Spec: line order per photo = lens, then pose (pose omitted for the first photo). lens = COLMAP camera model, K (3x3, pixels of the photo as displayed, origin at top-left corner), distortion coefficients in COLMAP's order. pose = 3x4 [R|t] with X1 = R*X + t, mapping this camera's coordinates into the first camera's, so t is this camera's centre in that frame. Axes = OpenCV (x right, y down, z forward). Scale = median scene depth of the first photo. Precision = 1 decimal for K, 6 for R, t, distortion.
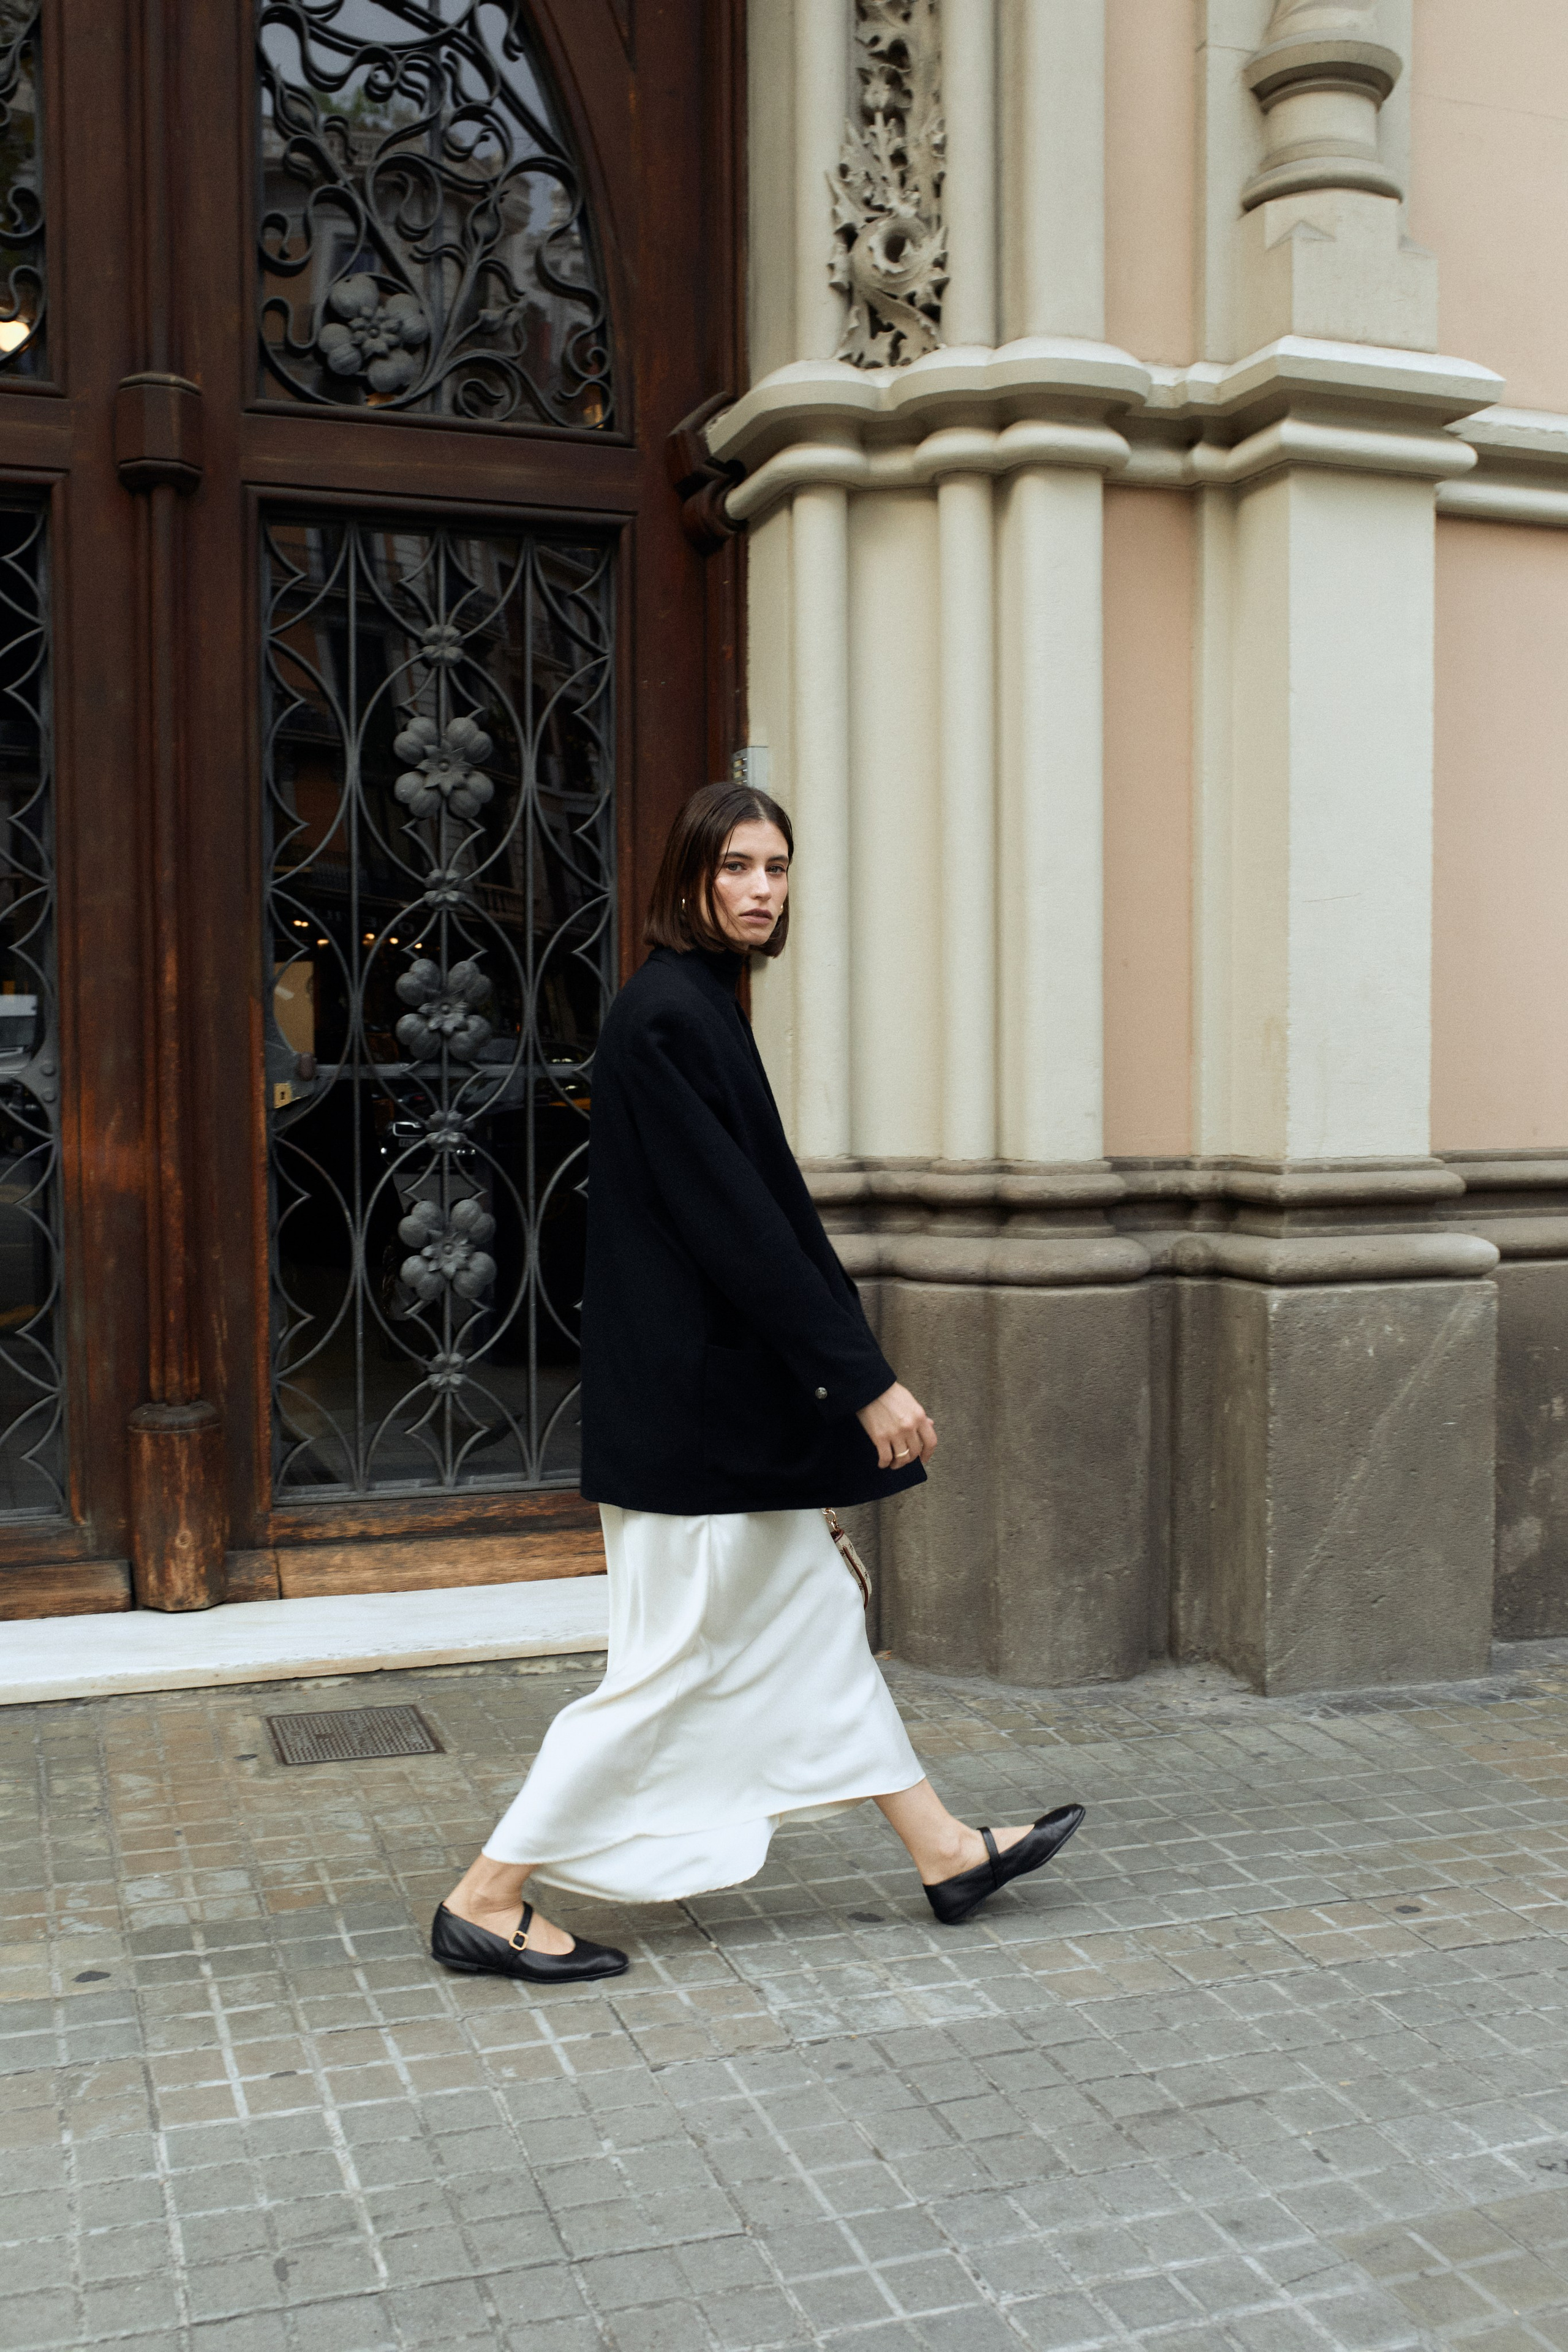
lens RADIAL K [[2296.4, 0, 779.1], [0, 2296.4, 1176.6], [0, 0, 1]] dist [-0.020708, 0.000000]
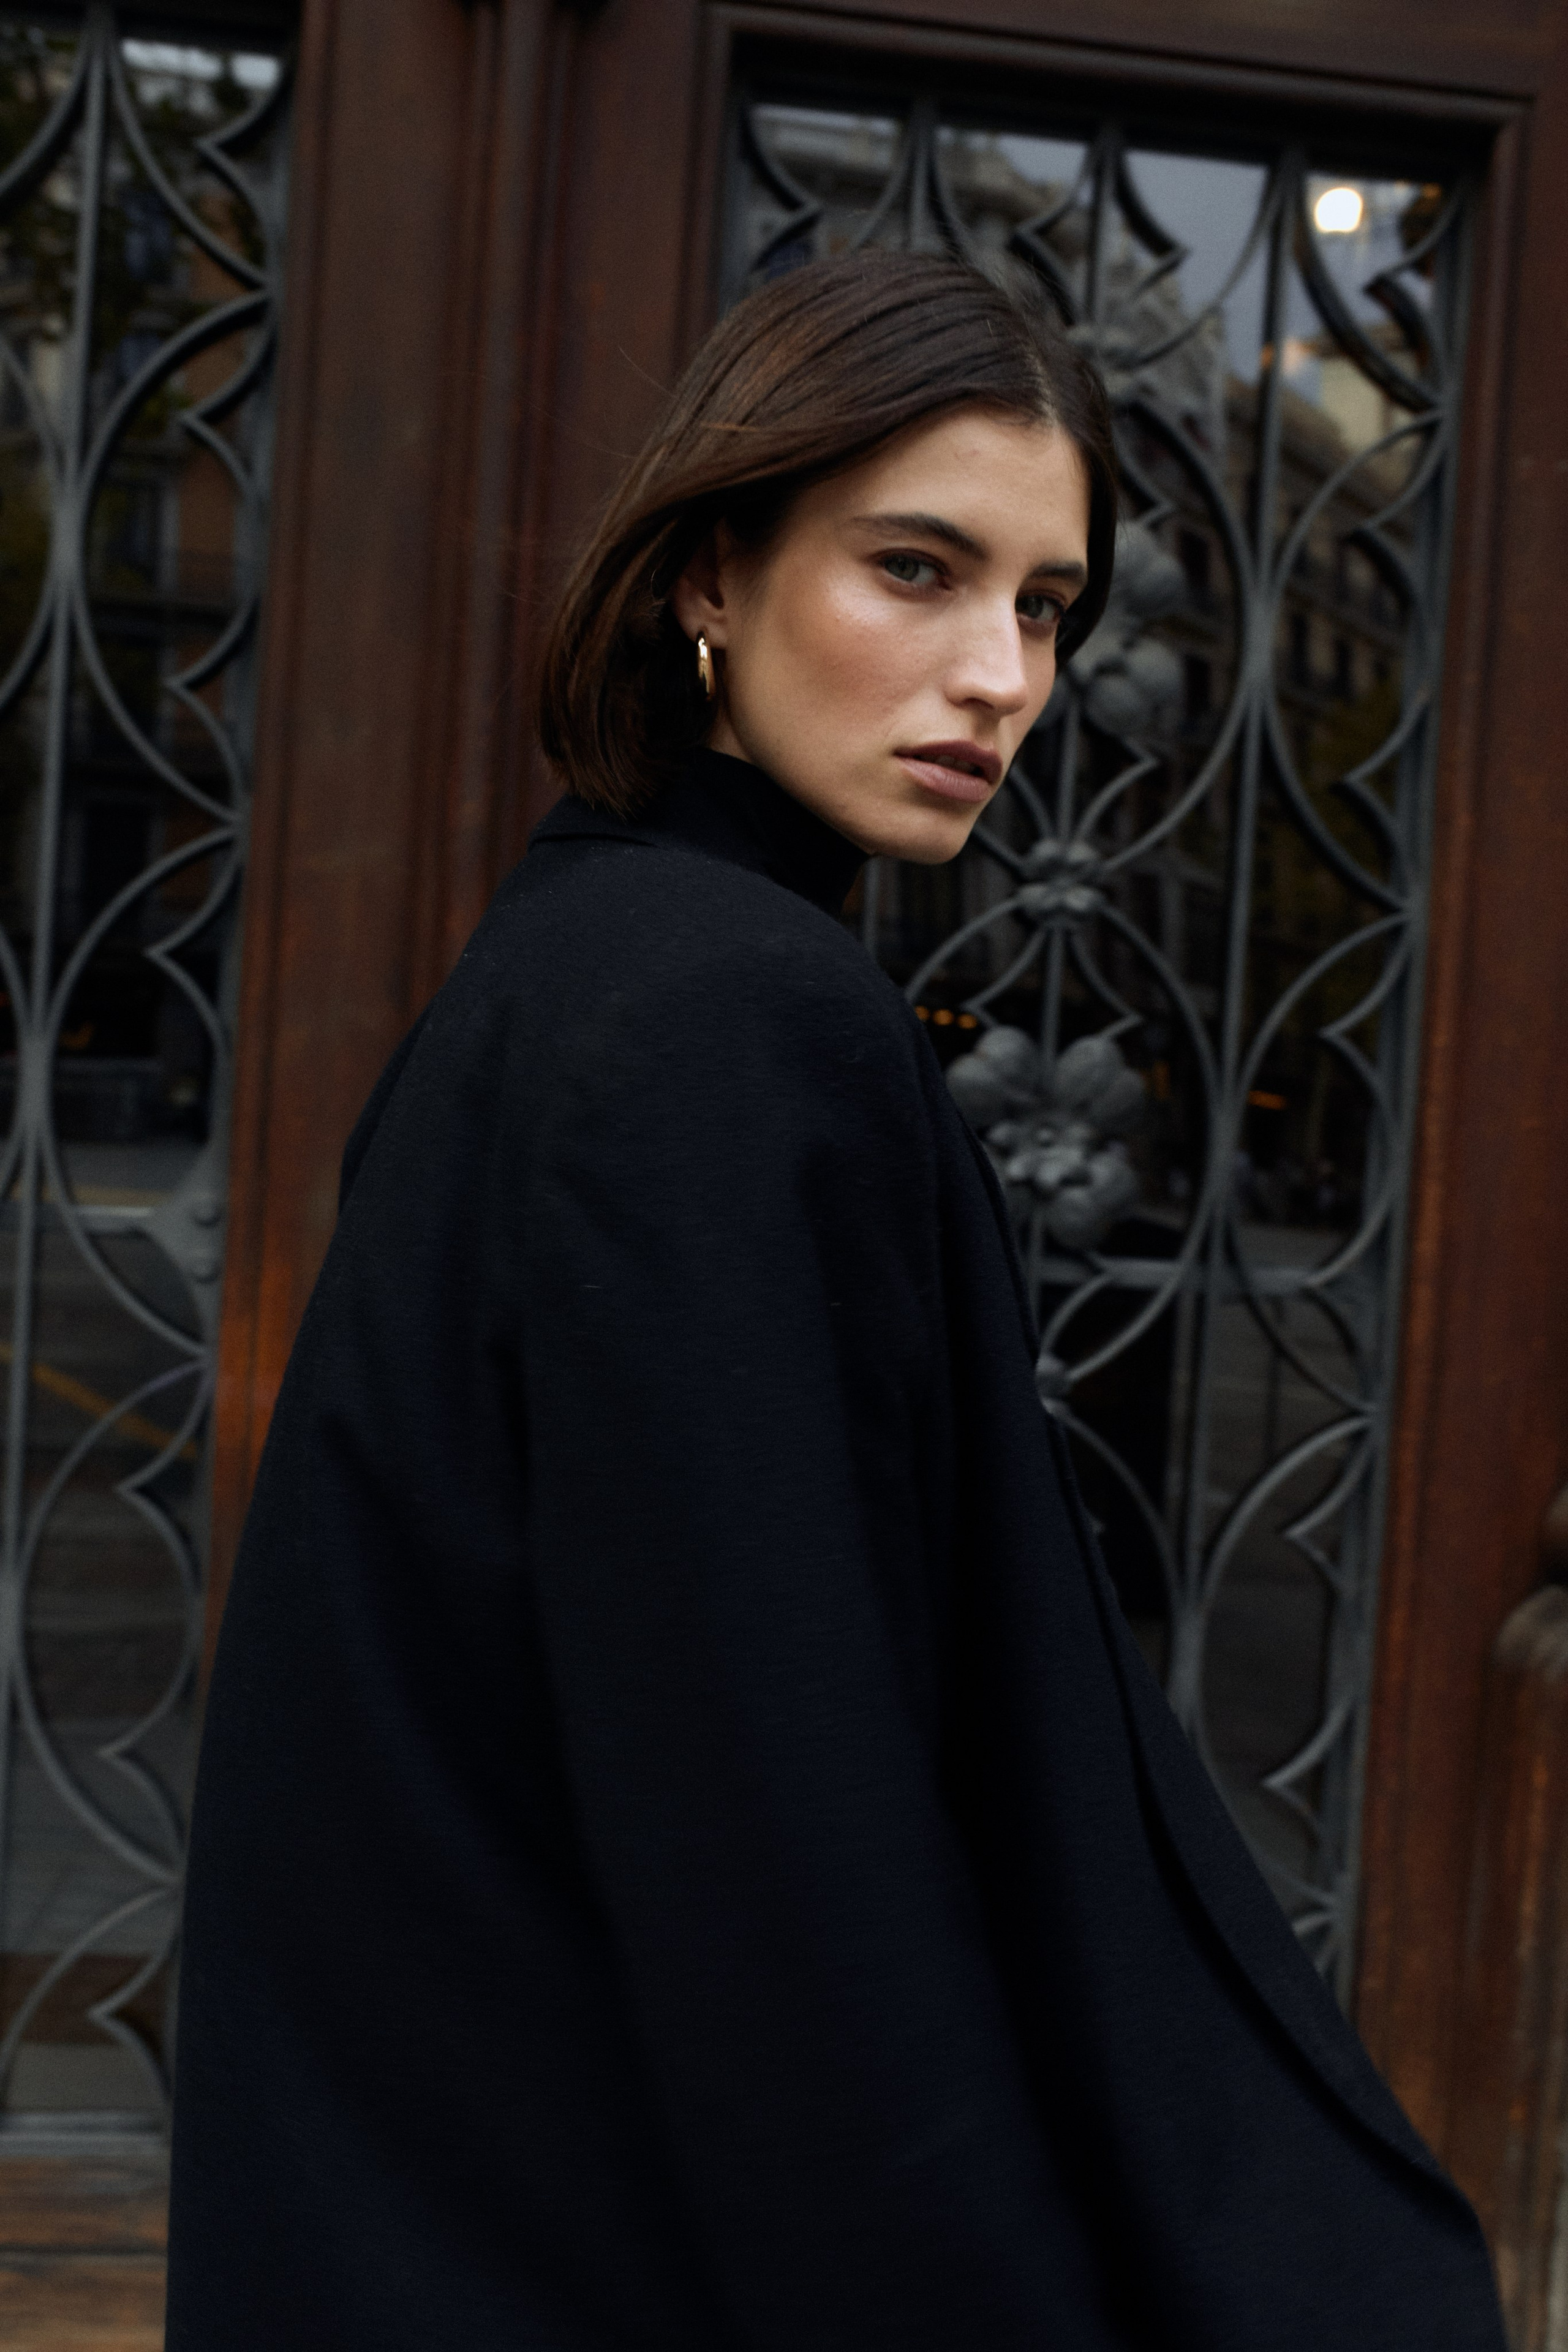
lens RADIAL K [[2296.4, 0, 785.4], [0, 2296.4, 1176.8], [0, 0, 1]] dist [-0.020708, 0.000000]
pose [[0.969842, 0.067181, -0.234292, -0.086444], [-0.079357, 0.995922, -0.042925, -0.040572], [0.230452, 0.060223, 0.971218, 0.532451]]
